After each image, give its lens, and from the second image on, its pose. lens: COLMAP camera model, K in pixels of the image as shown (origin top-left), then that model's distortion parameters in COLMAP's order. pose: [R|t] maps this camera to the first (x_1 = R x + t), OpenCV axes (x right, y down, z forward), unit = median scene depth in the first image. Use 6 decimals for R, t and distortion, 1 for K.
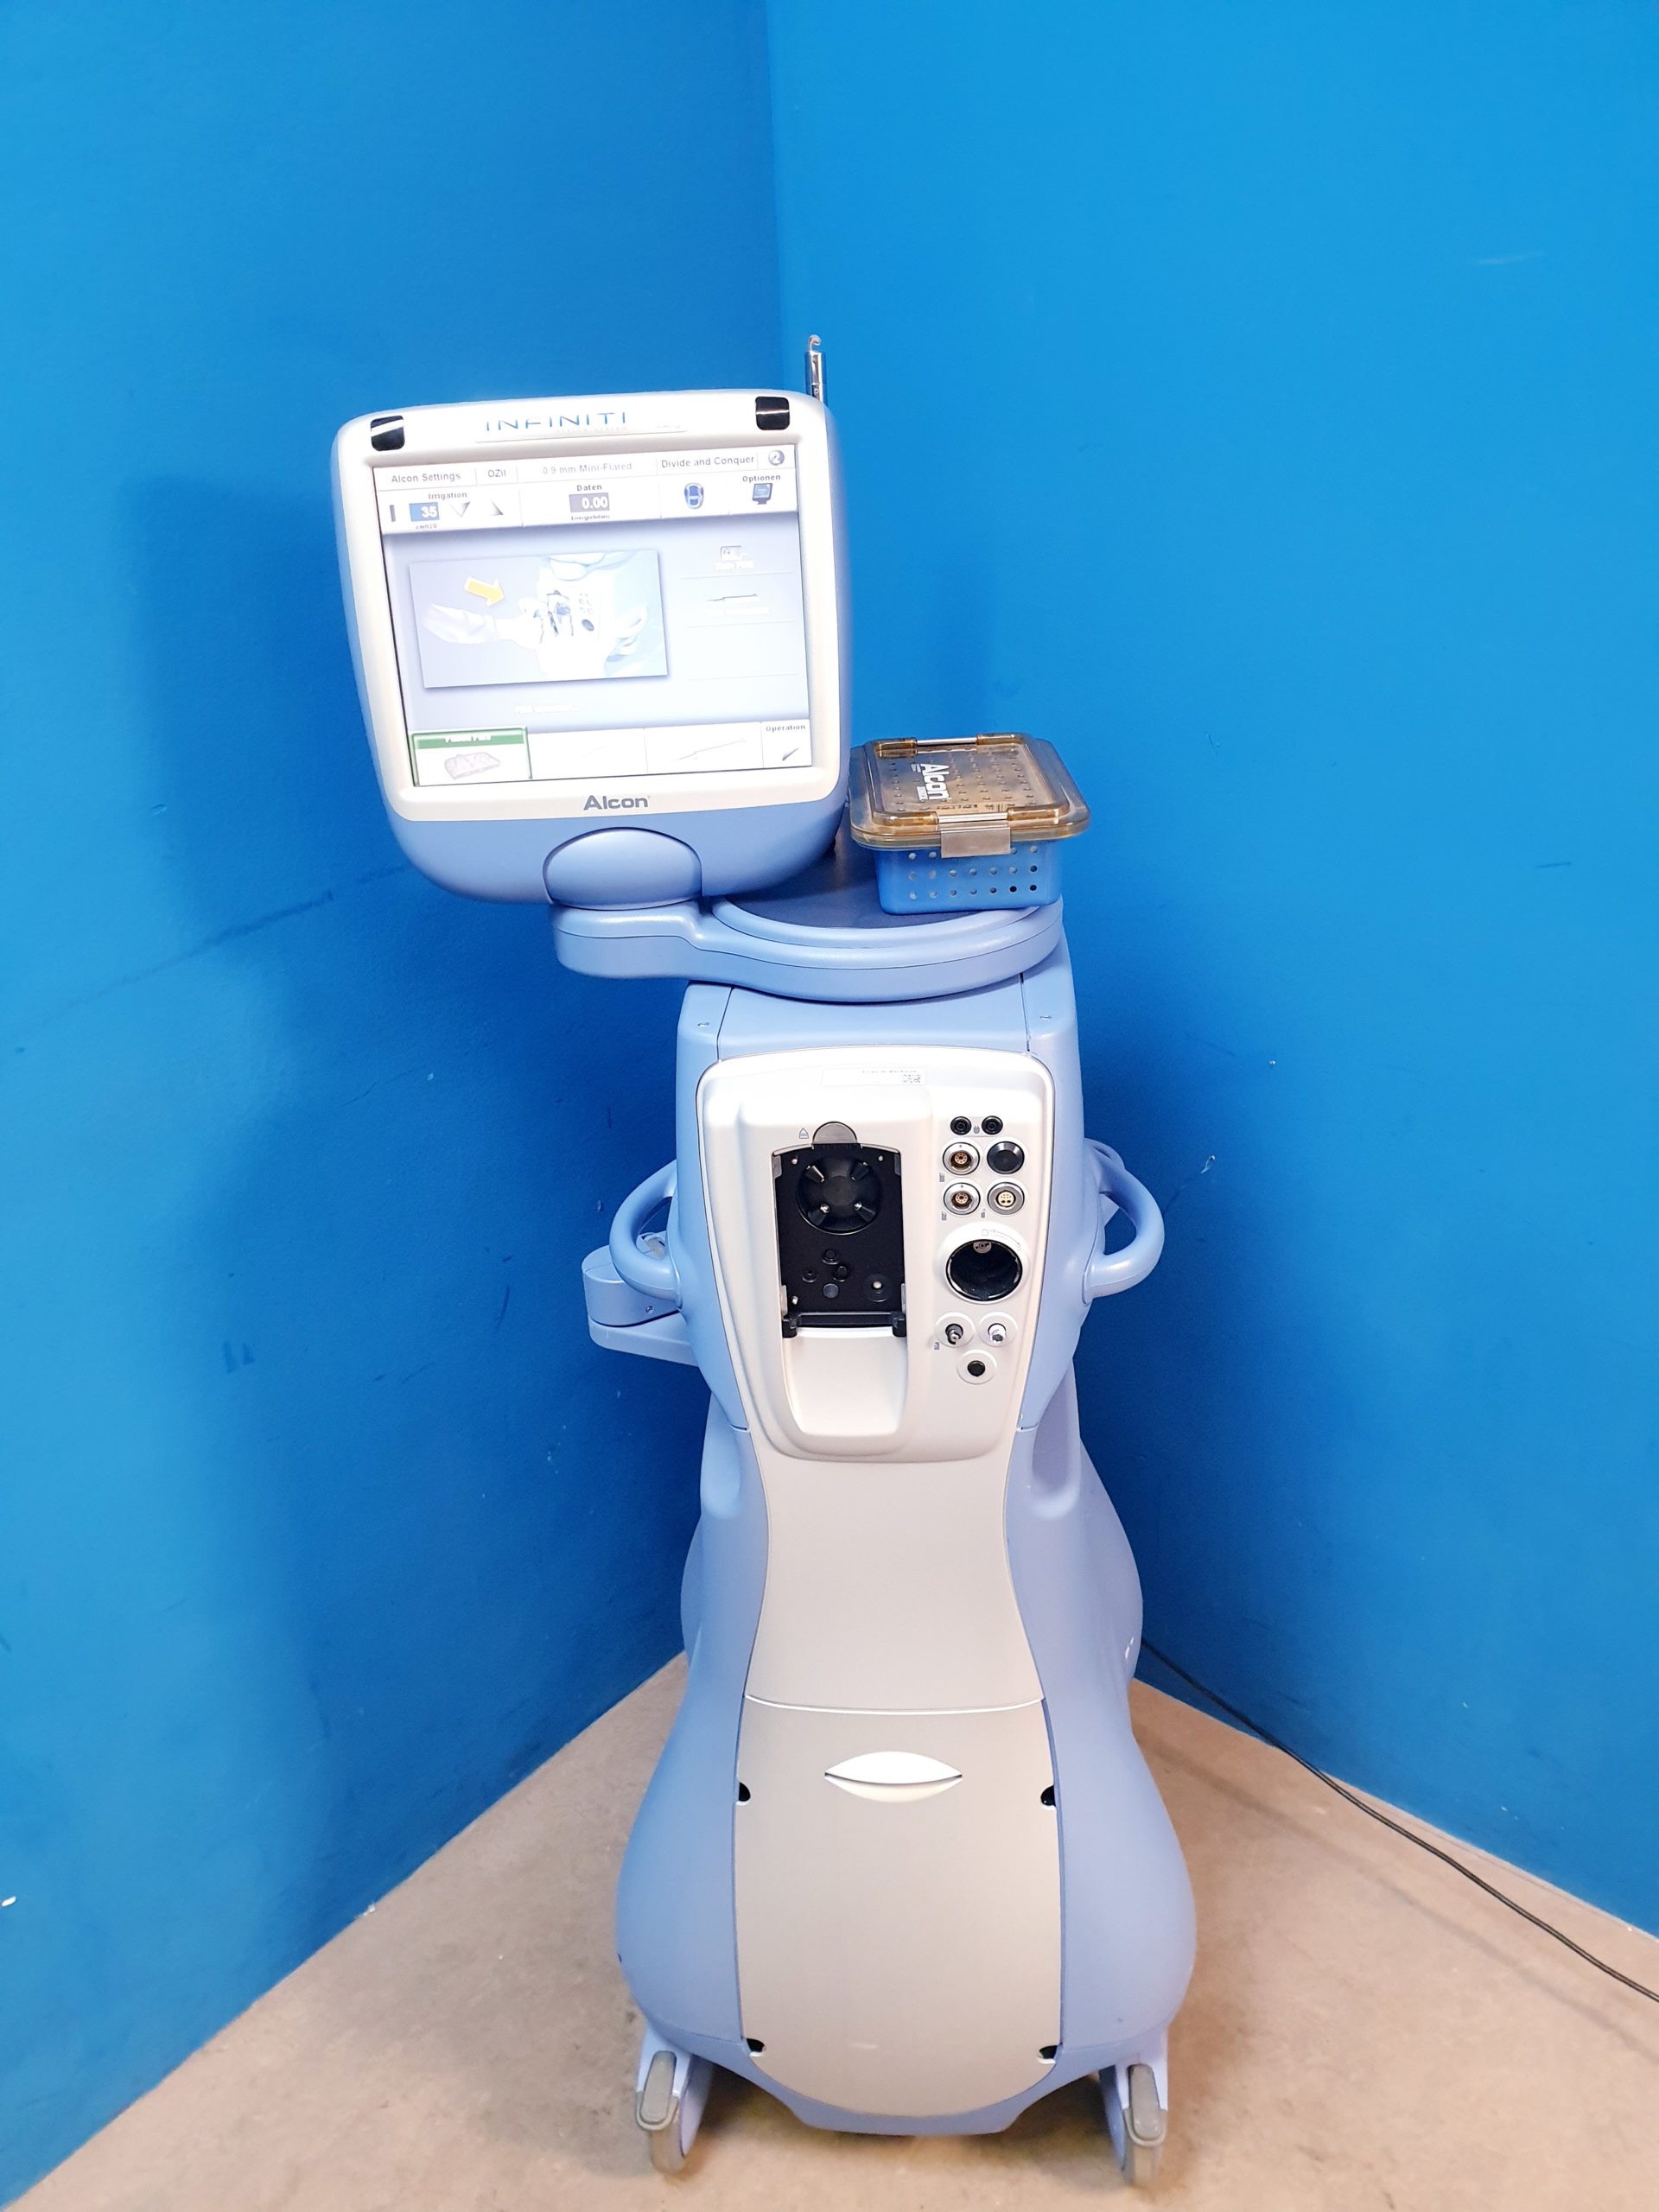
lens RADIAL K [[1754.5, 0, 822.4], [0, 1754.5, 1104.1], [0, 0, 1]] dist [-0.007316, 0.029159]
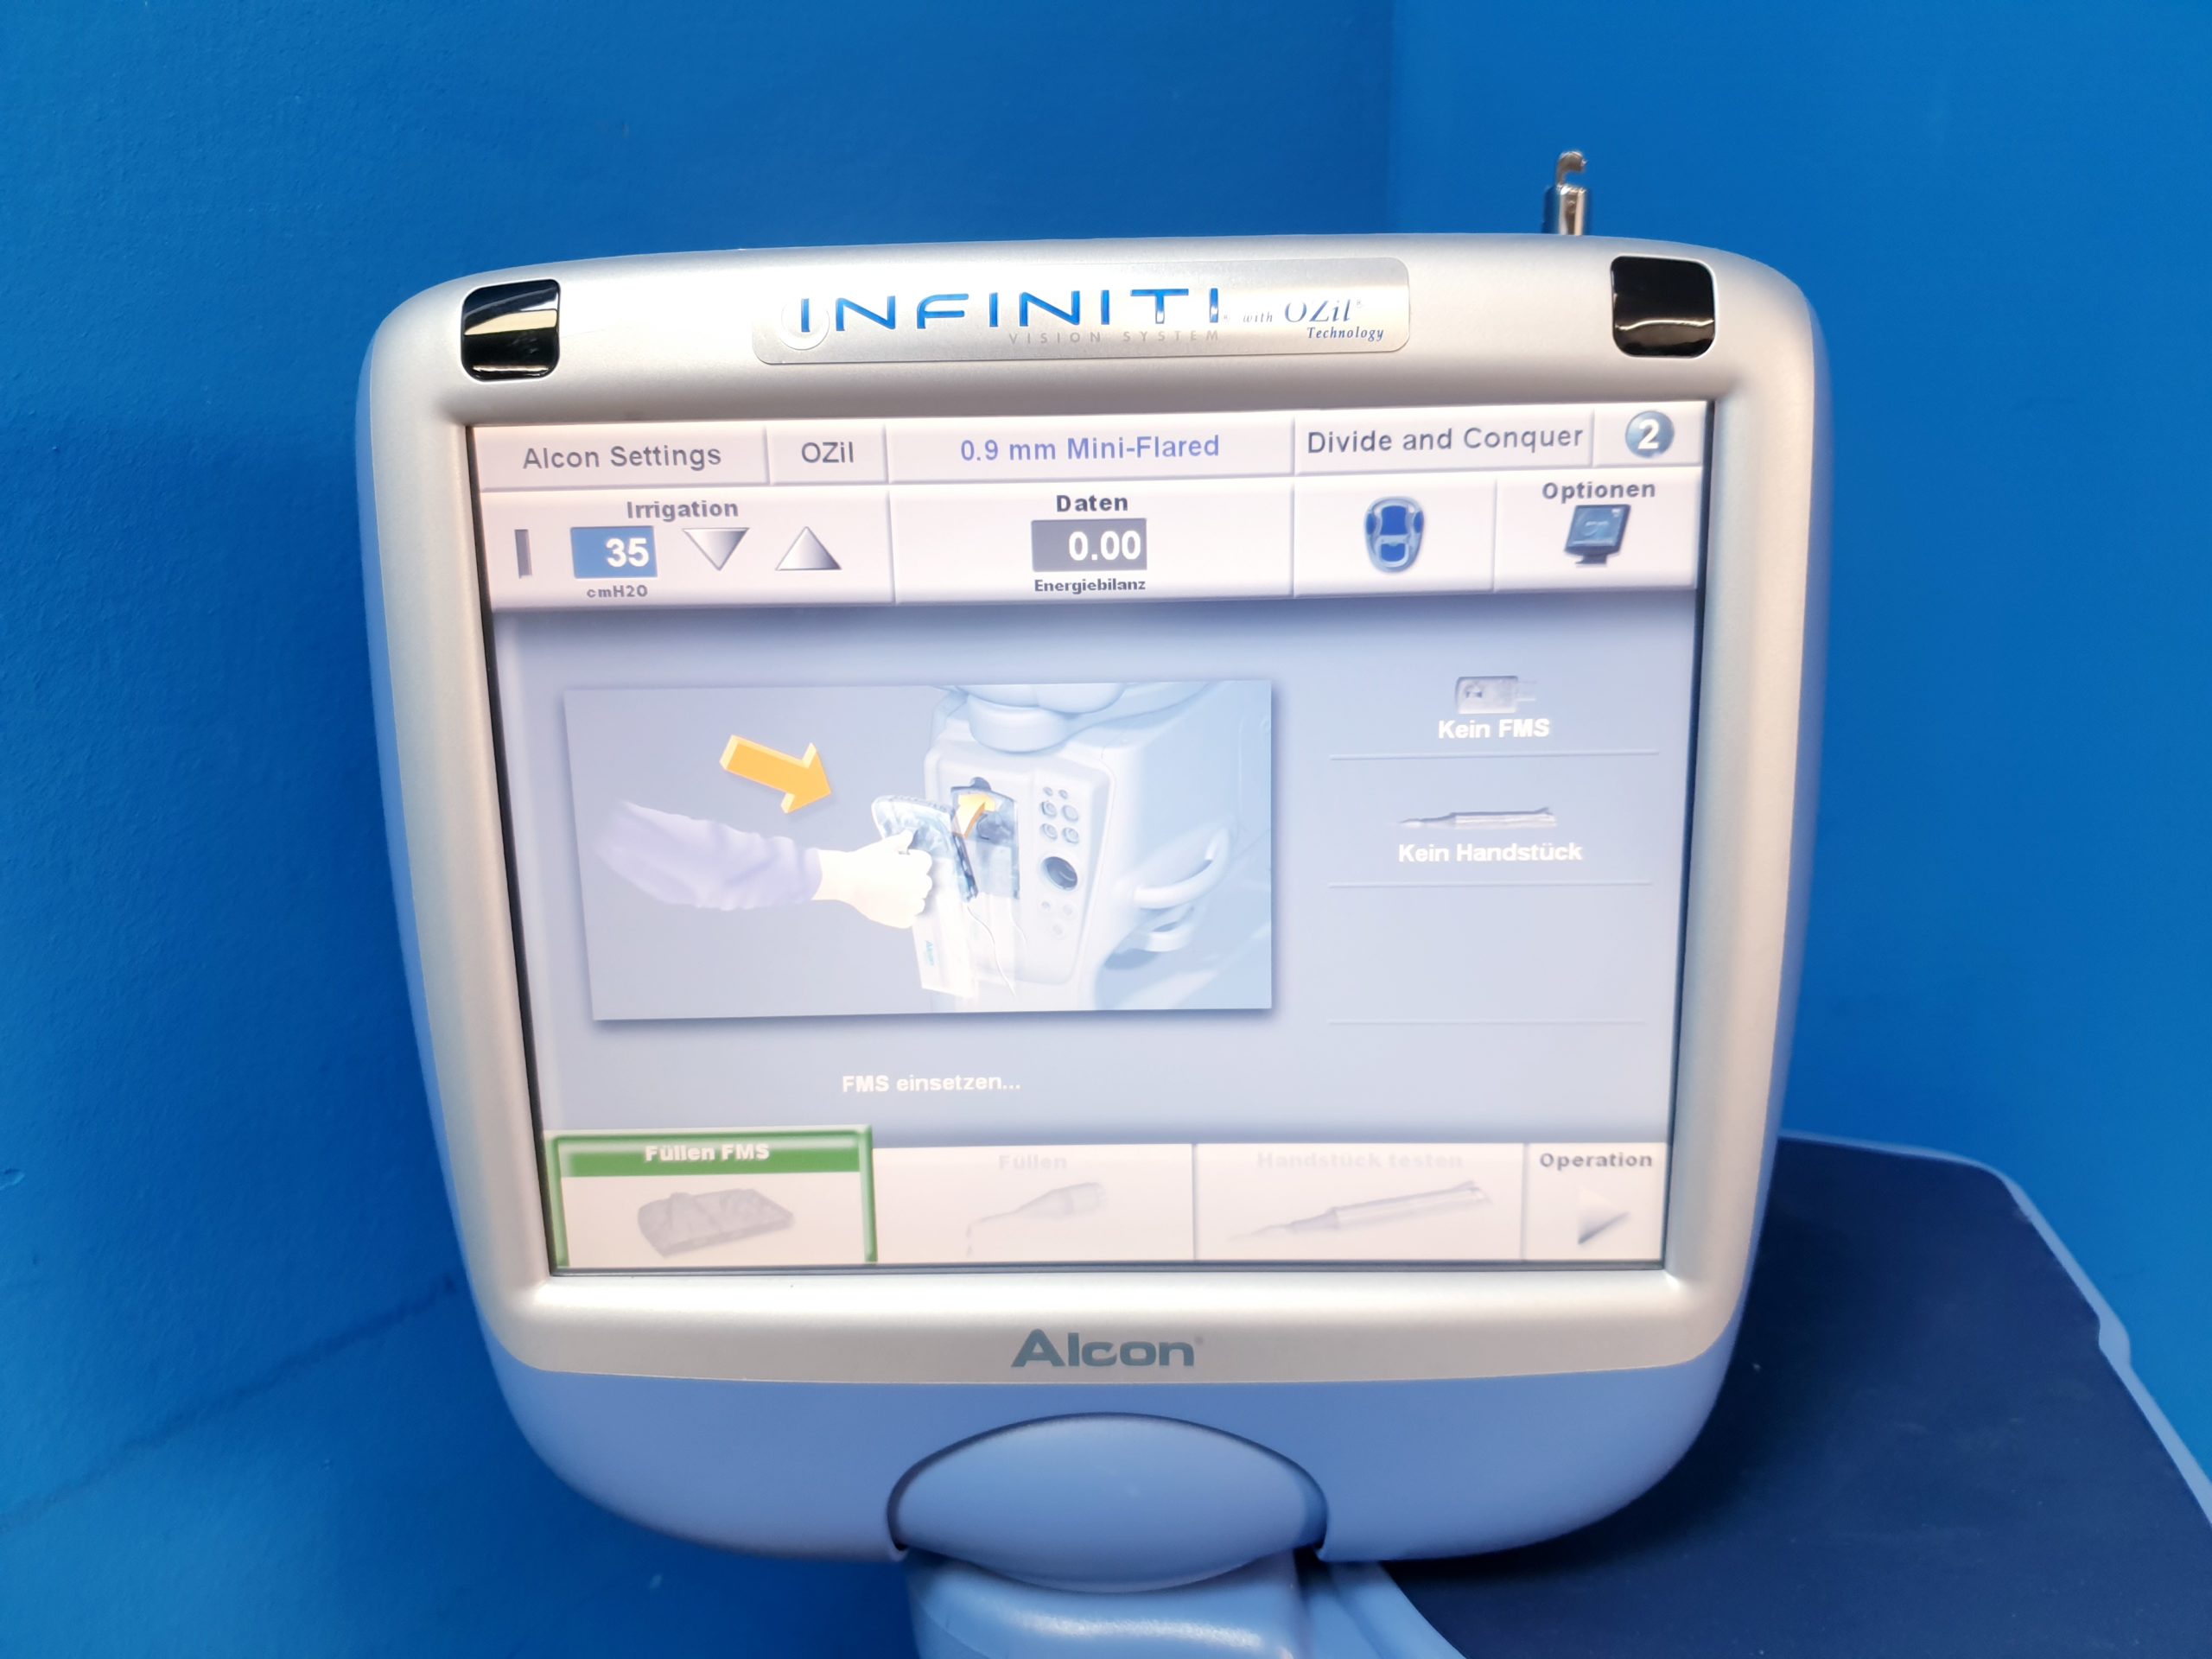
lens RADIAL K [[1754.5, 0, 1108.0], [0, 1754.5, 820.1], [0, 0, 1]] dist [-0.007316, 0.029159]
pose [[0.997482, 0.045203, -0.054651, -0.099650], [-0.050563, 0.993597, -0.101035, -0.235057], [0.049734, 0.103543, 0.993381, 0.614169]]
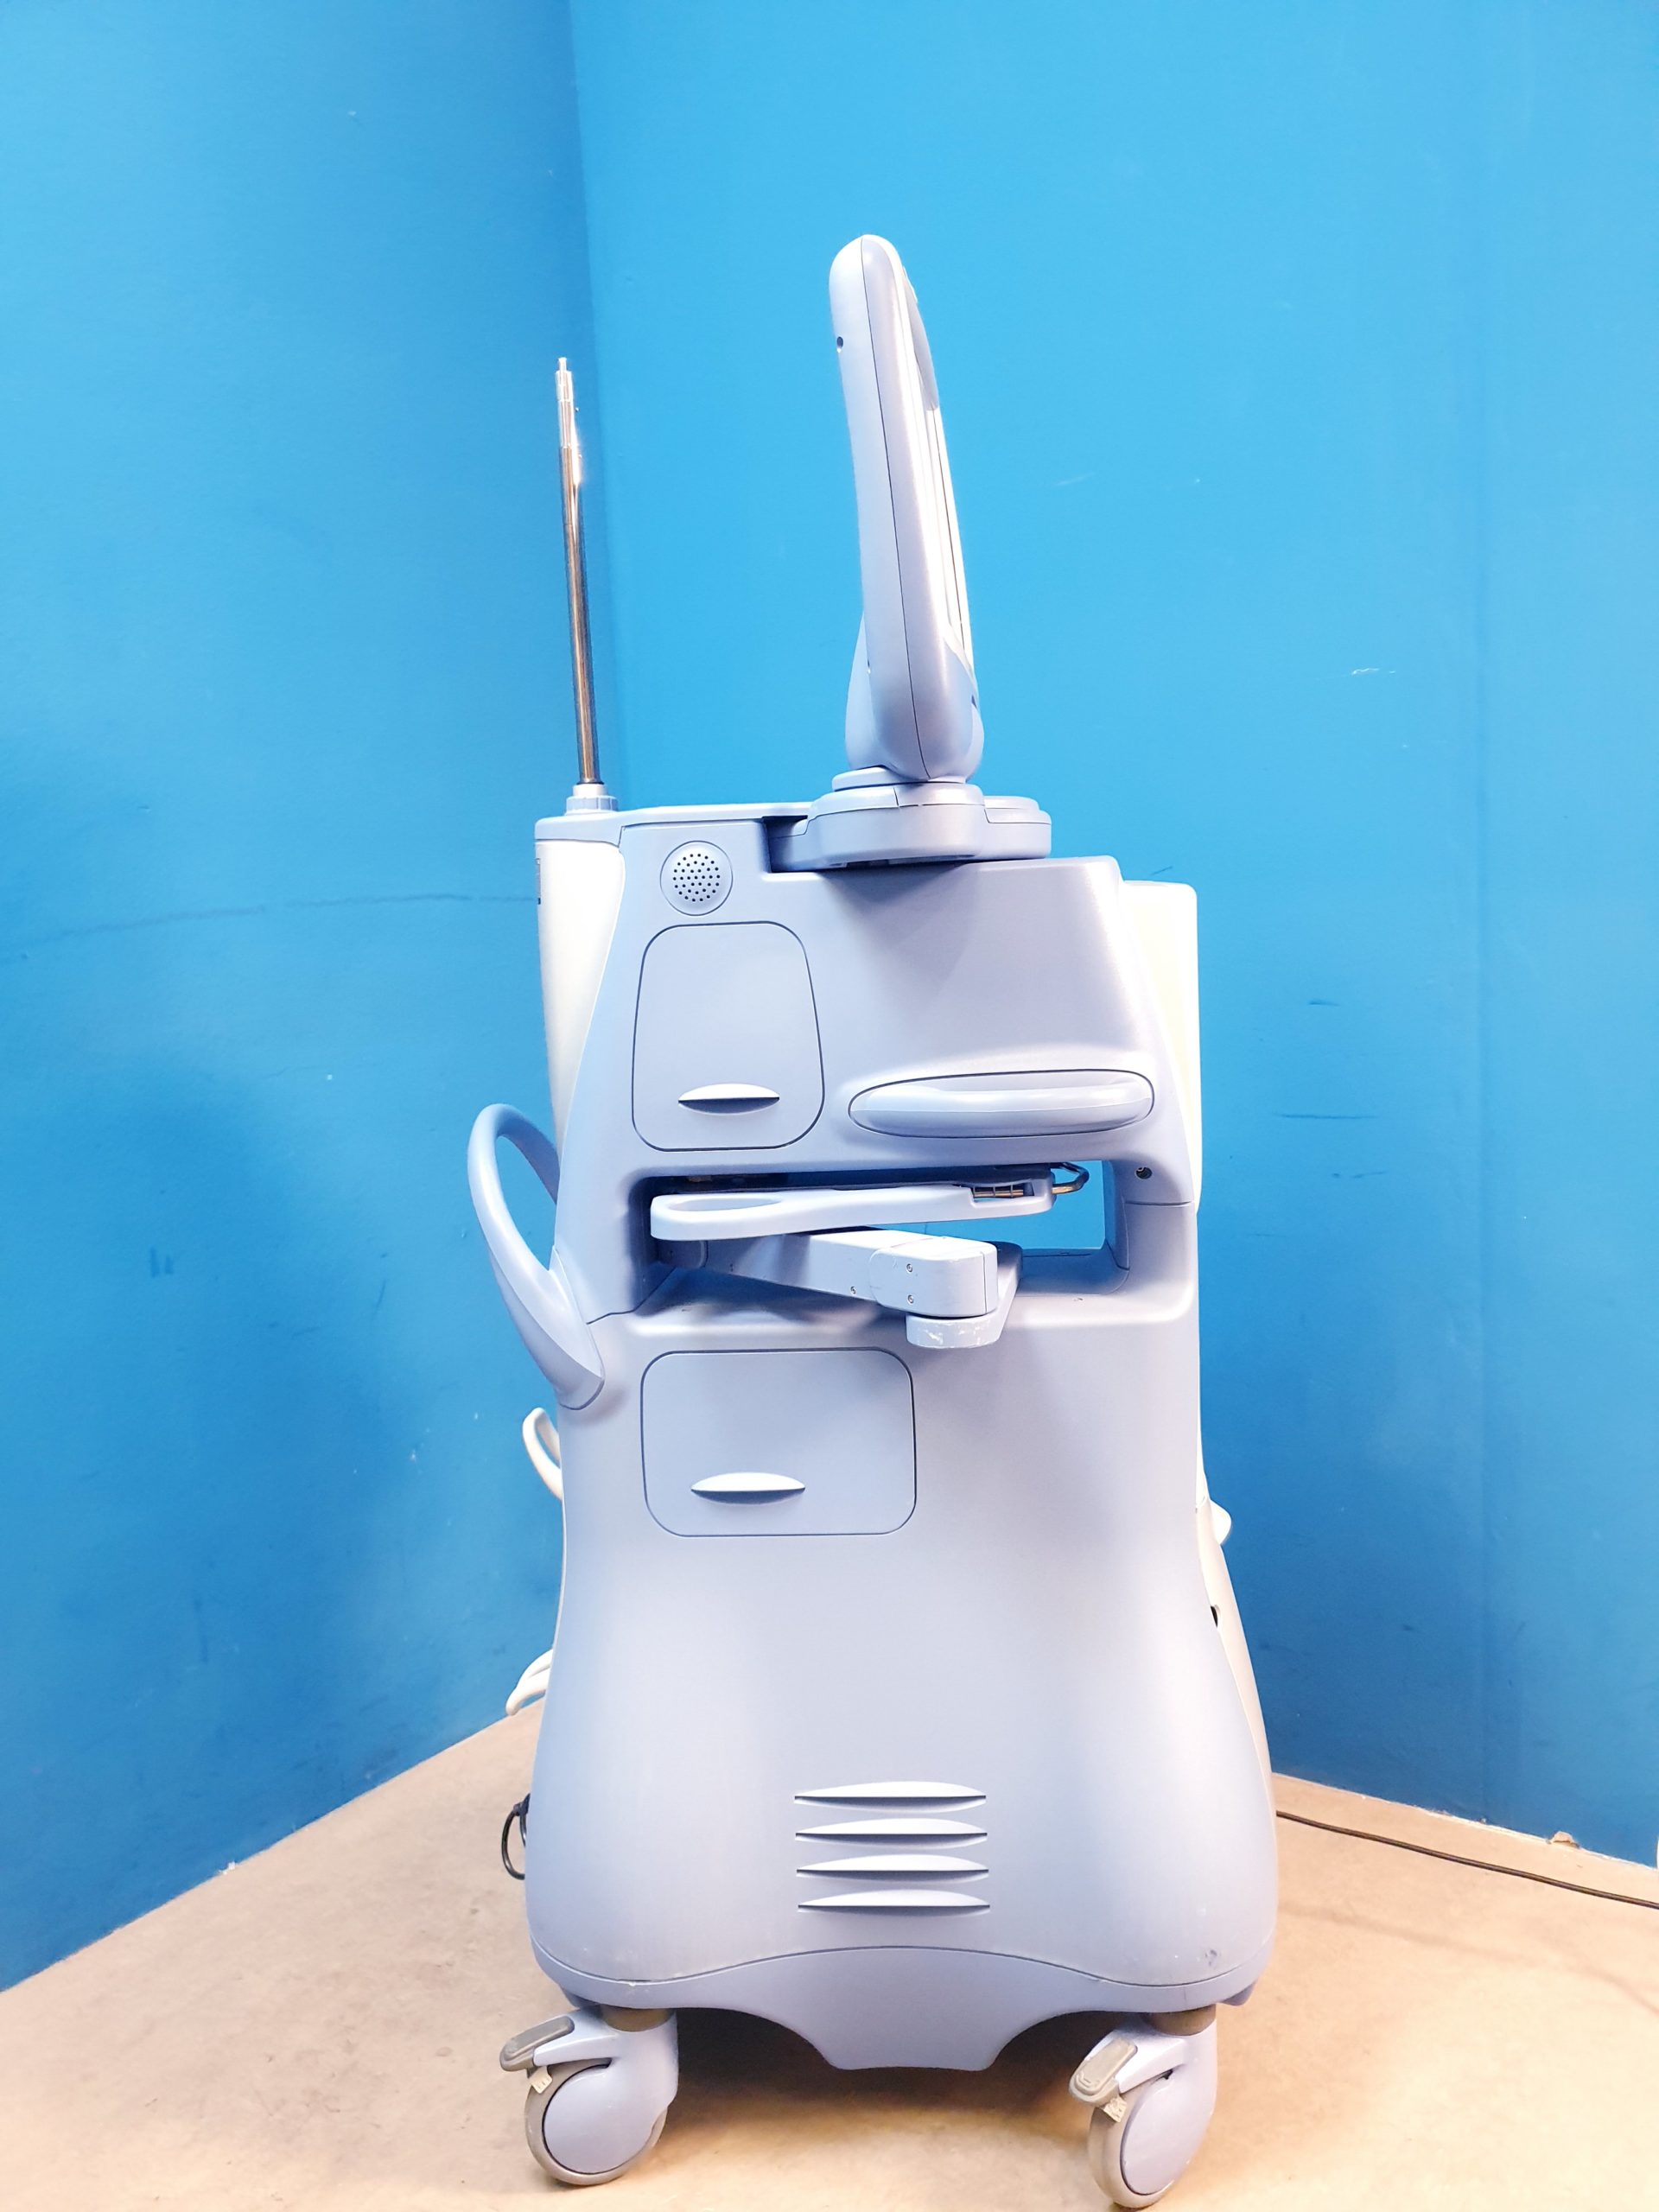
lens RADIAL K [[1754.5, 0, 844.6], [0, 1754.5, 1120.0], [0, 0, 1]] dist [-0.007316, 0.029159]
pose [[0.996382, -0.018296, 0.082998, 0.049916], [0.044239, 0.945477, -0.322669, 0.549881], [-0.072569, 0.325174, 0.942866, -0.261829]]
